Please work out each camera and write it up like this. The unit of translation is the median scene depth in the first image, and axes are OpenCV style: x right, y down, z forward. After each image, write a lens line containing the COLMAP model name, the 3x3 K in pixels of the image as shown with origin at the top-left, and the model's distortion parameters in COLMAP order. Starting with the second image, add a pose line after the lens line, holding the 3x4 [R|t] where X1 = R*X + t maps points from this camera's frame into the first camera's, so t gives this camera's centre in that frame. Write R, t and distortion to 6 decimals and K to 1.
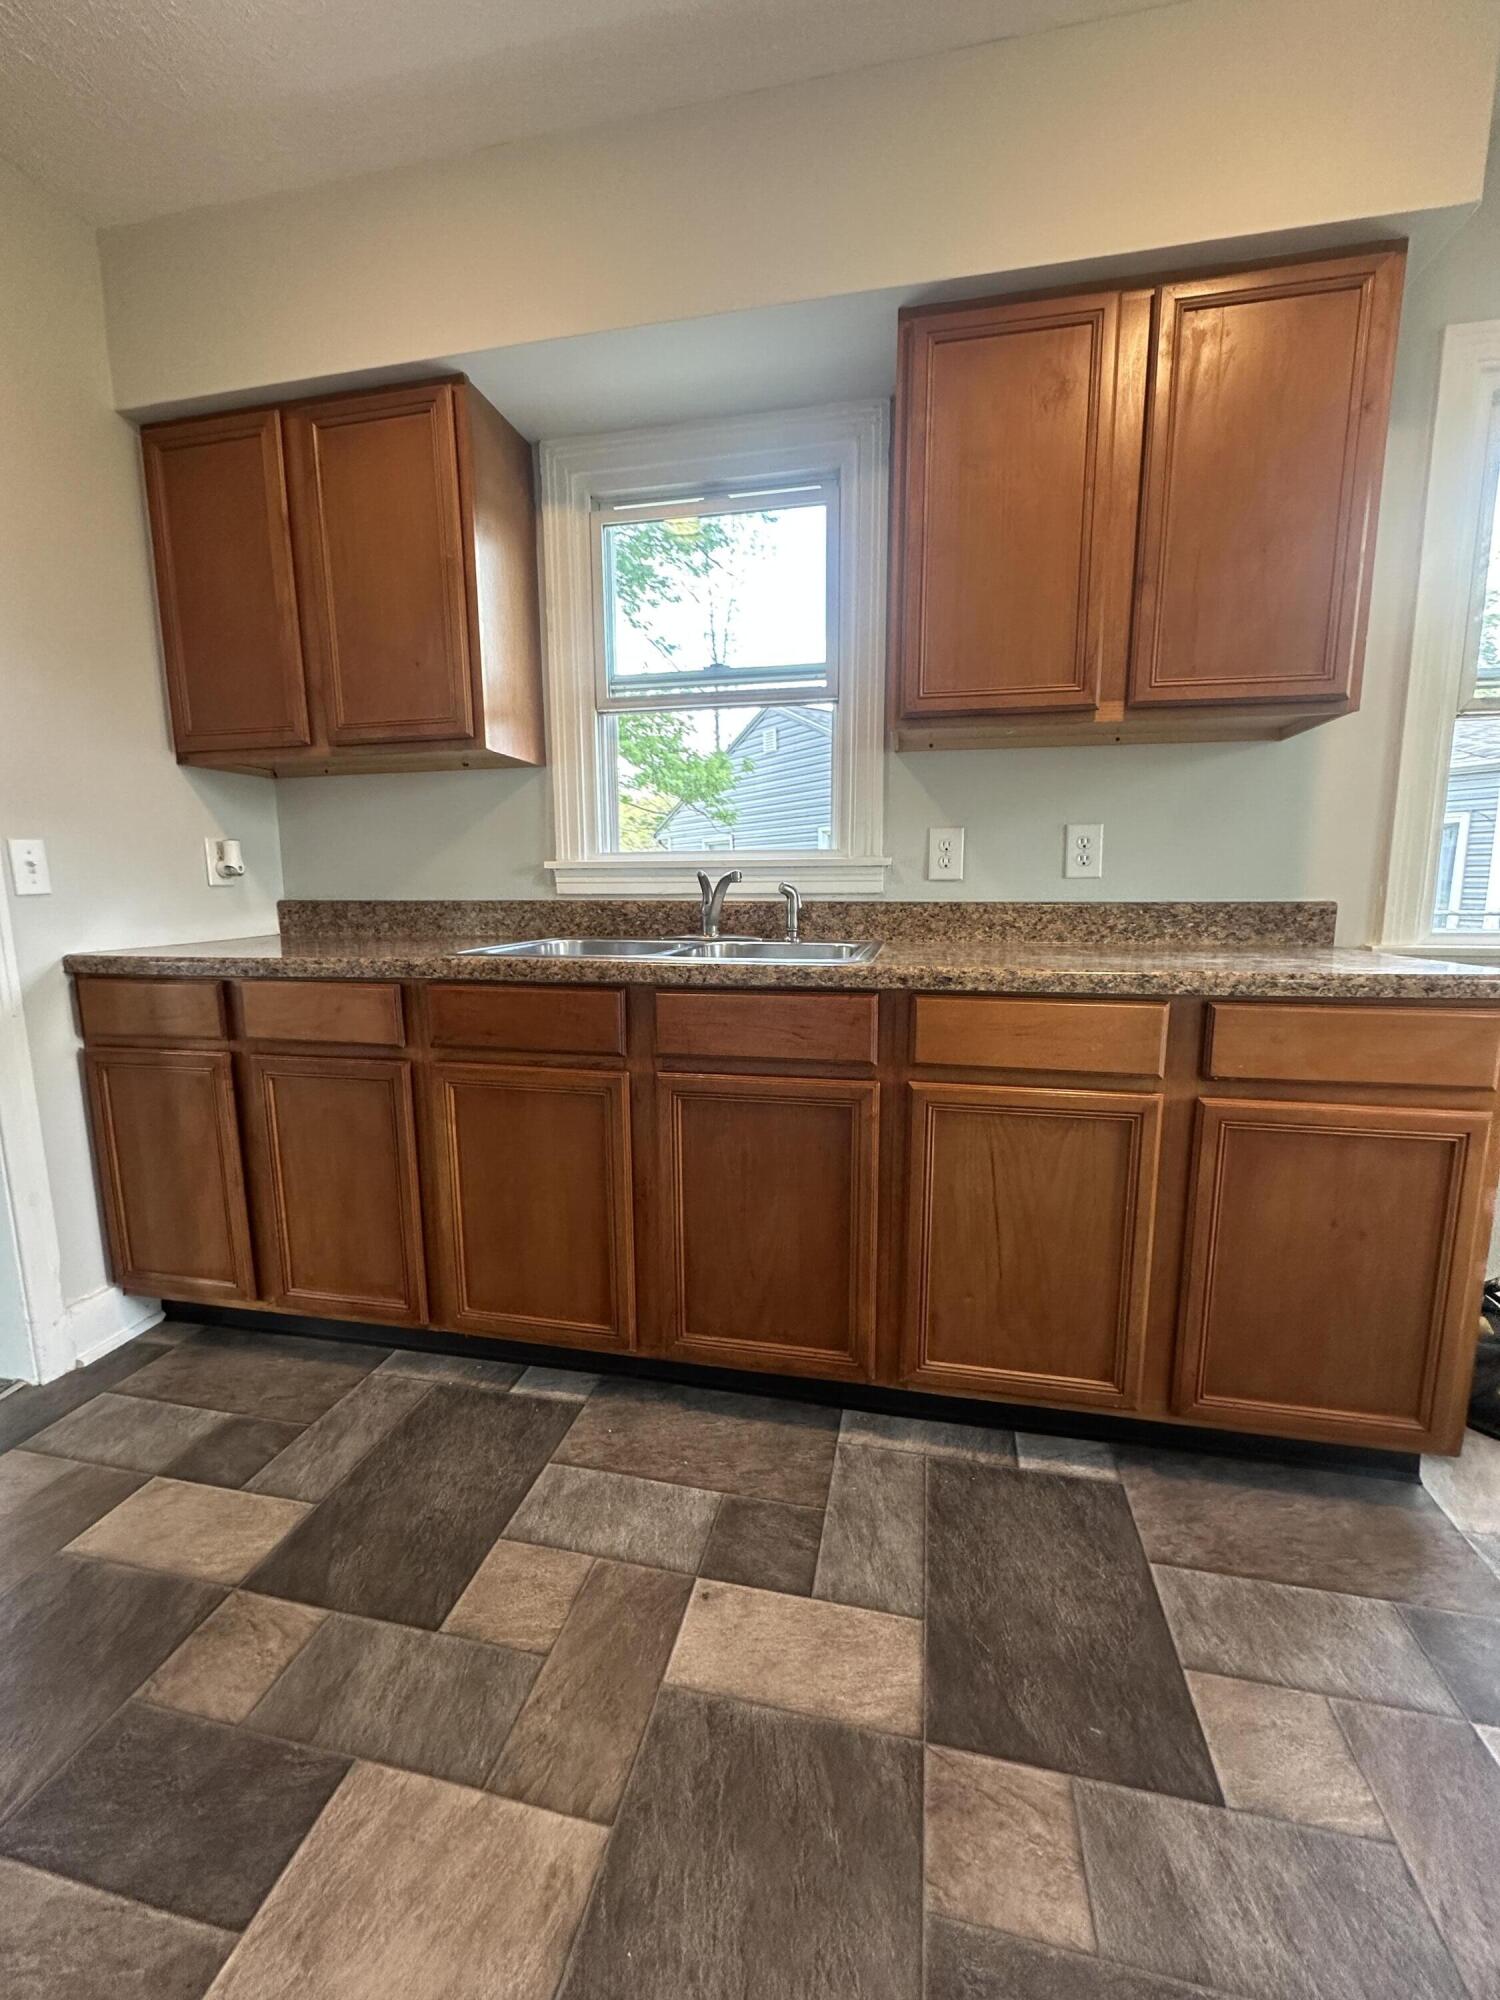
lens RADIAL K [[796.8, 0, 750.0], [0, 796.8, 1000.0], [0, 0, 1]] dist [-0.001602, 0.000130]
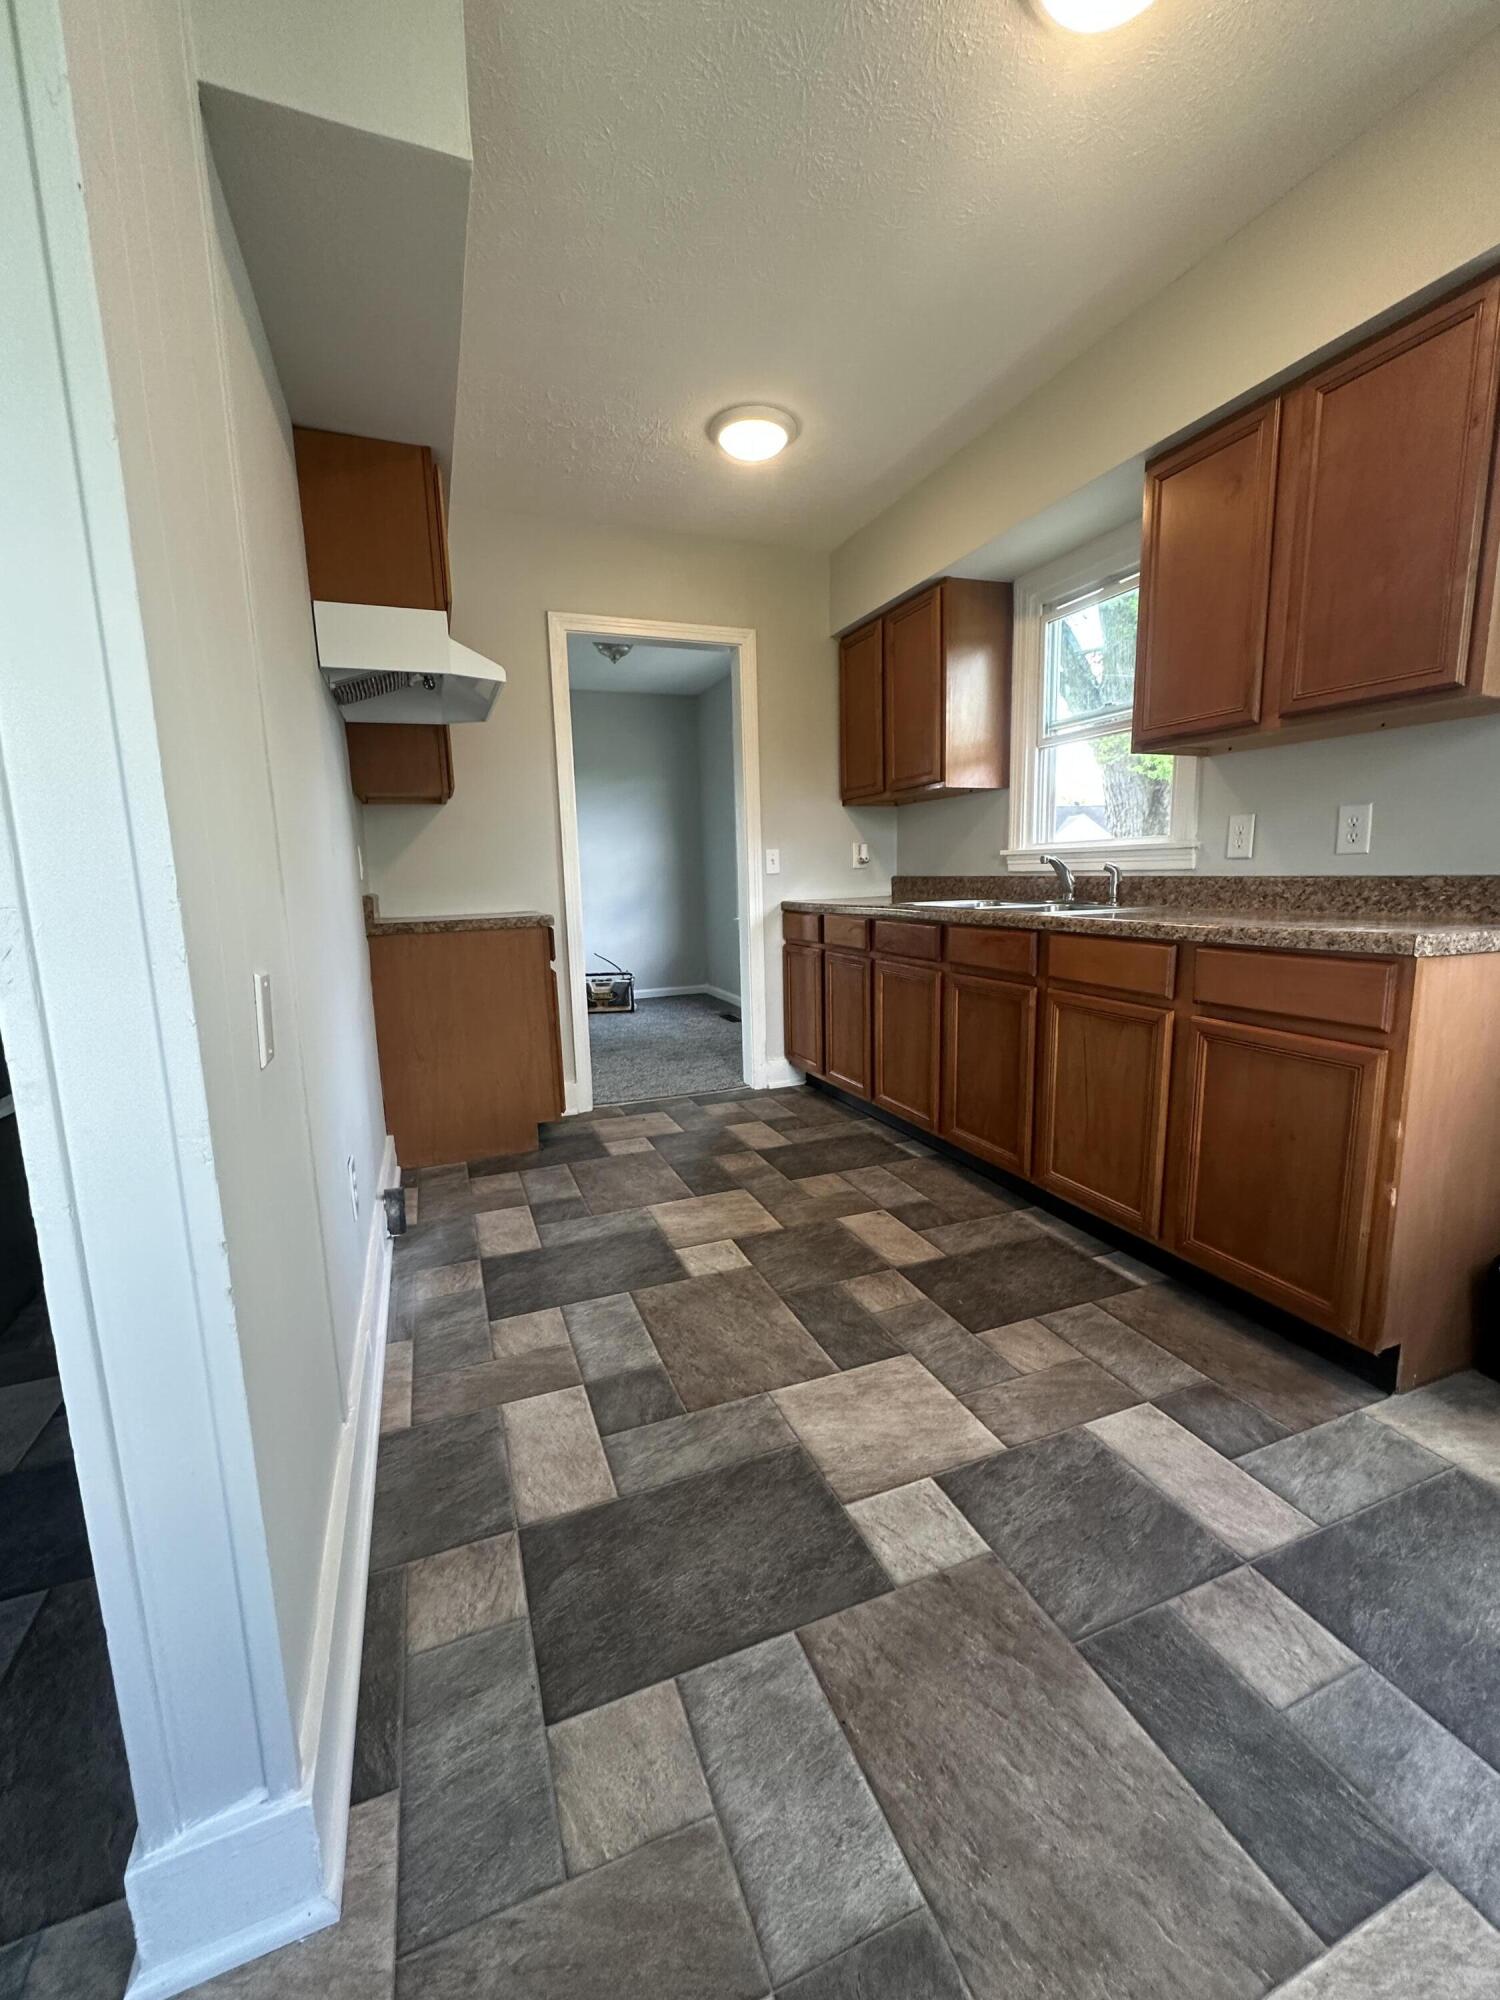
lens RADIAL K [[816.2, 0, 750.0], [0, 816.2, 1000.0], [0, 0, 1]] dist [-0.002018, 0.000078]
pose [[0.555472, 0.122447, -0.822470, 1.038544], [-0.102245, 0.991651, 0.078580, 0.049524], [0.825225, 0.040444, 0.563354, -0.355333]]
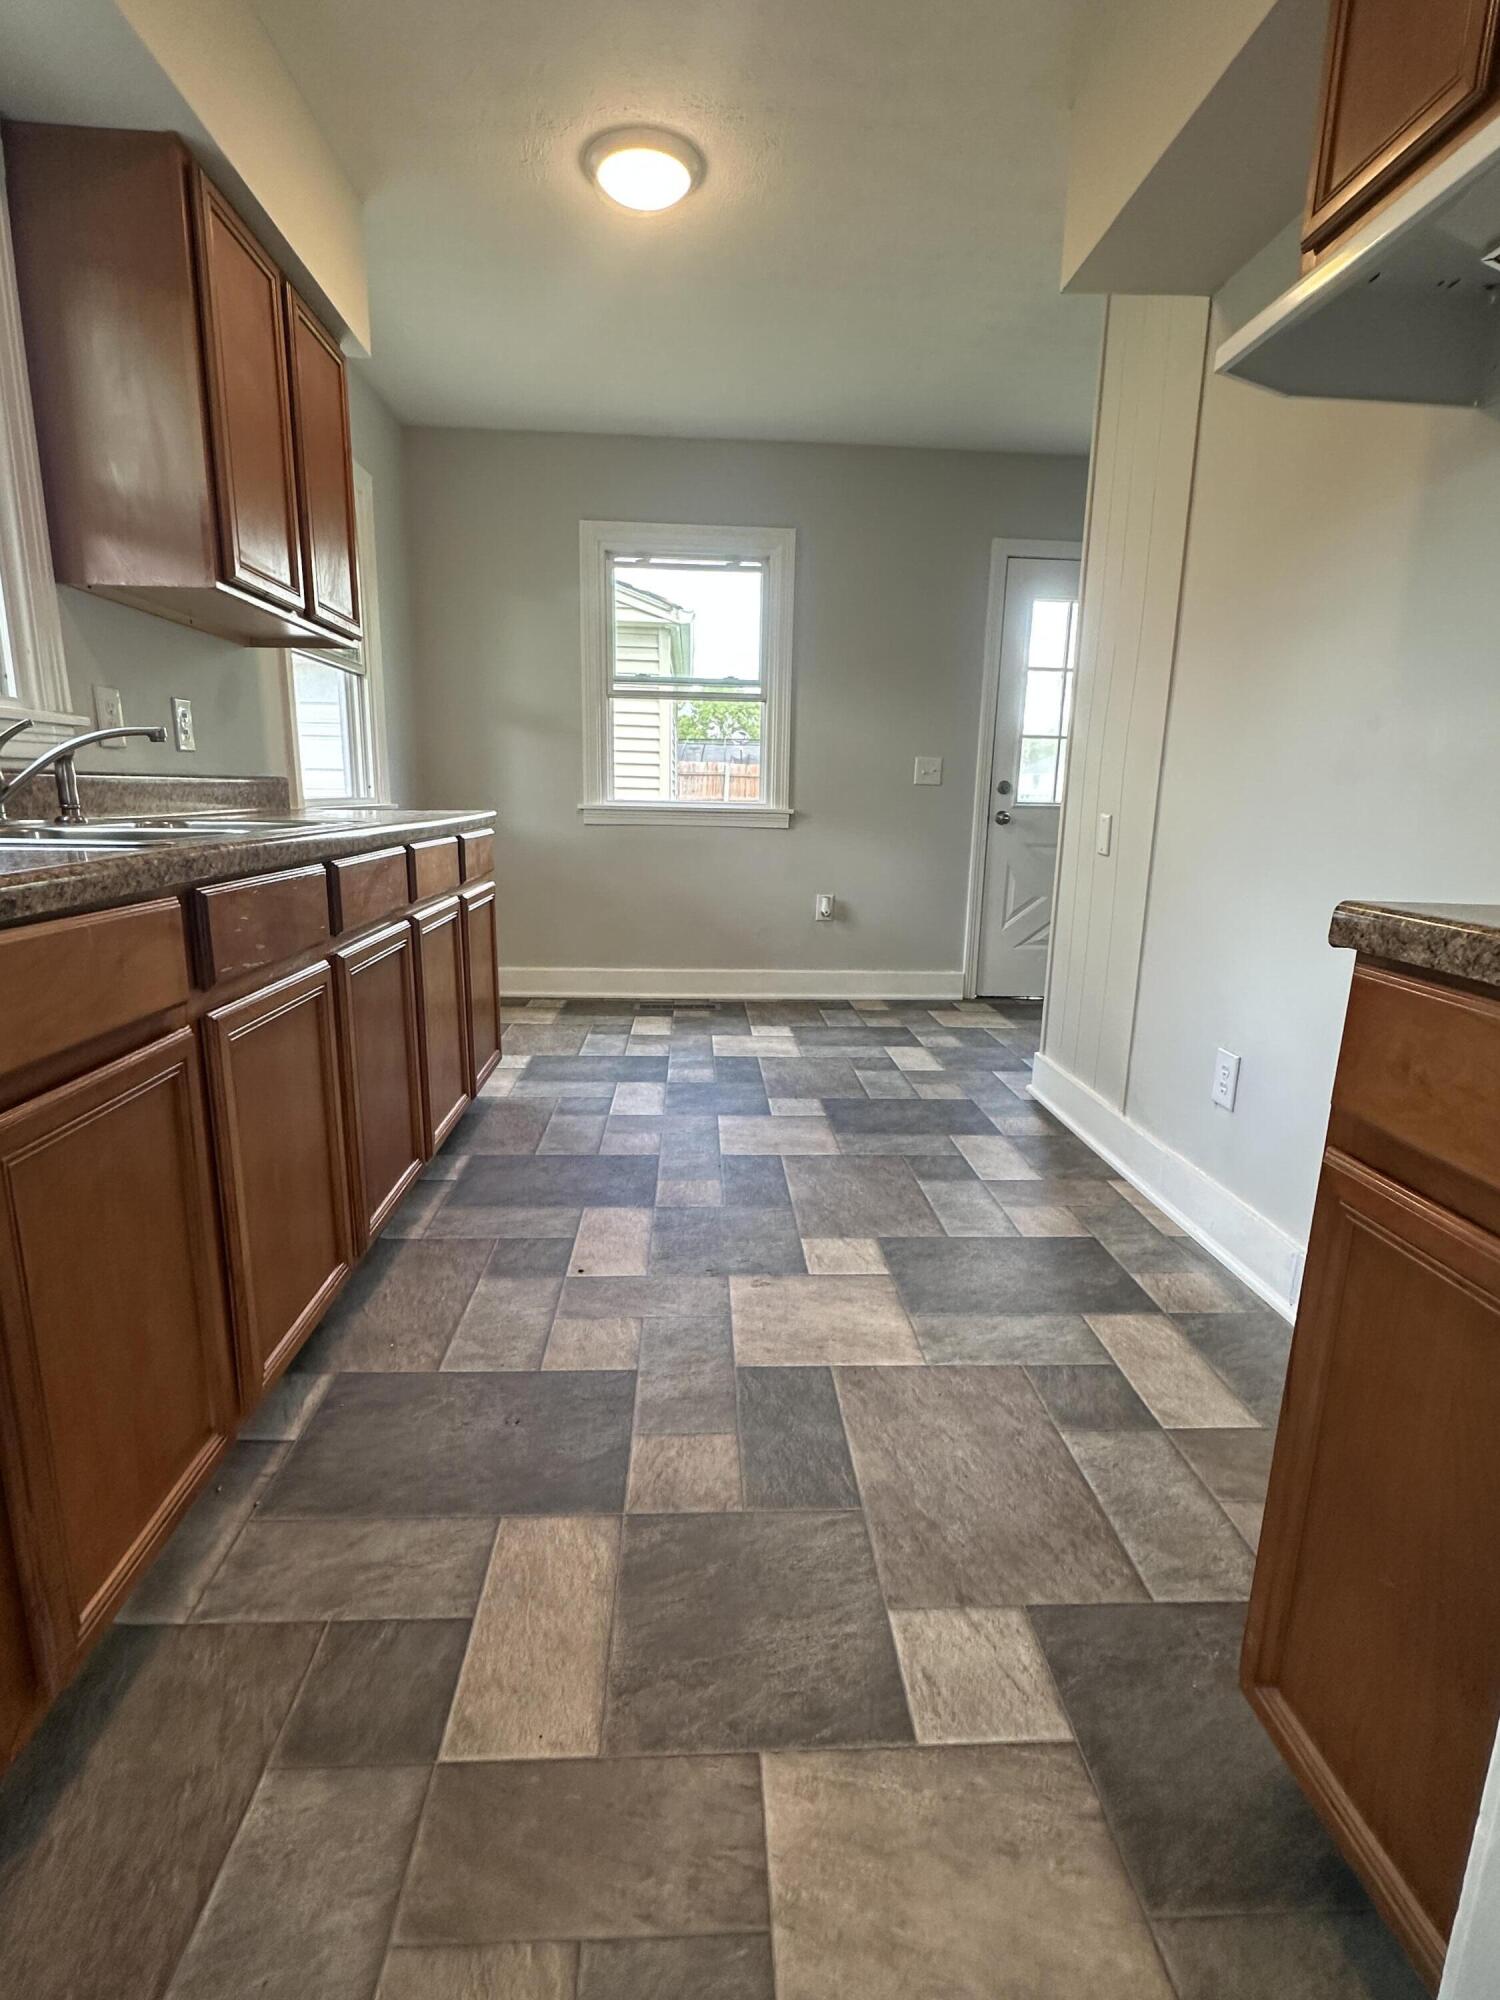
lens RADIAL K [[959.7, 0, 750.0], [0, 959.7, 1000.0], [0, 0, 1]] dist [-0.003981, -0.000329]
pose [[-0.267511, -0.207170, 0.941020, -1.178624], [0.123727, 0.961142, 0.246773, -0.064297], [-0.955578, 0.182444, -0.231484, 0.740288]]
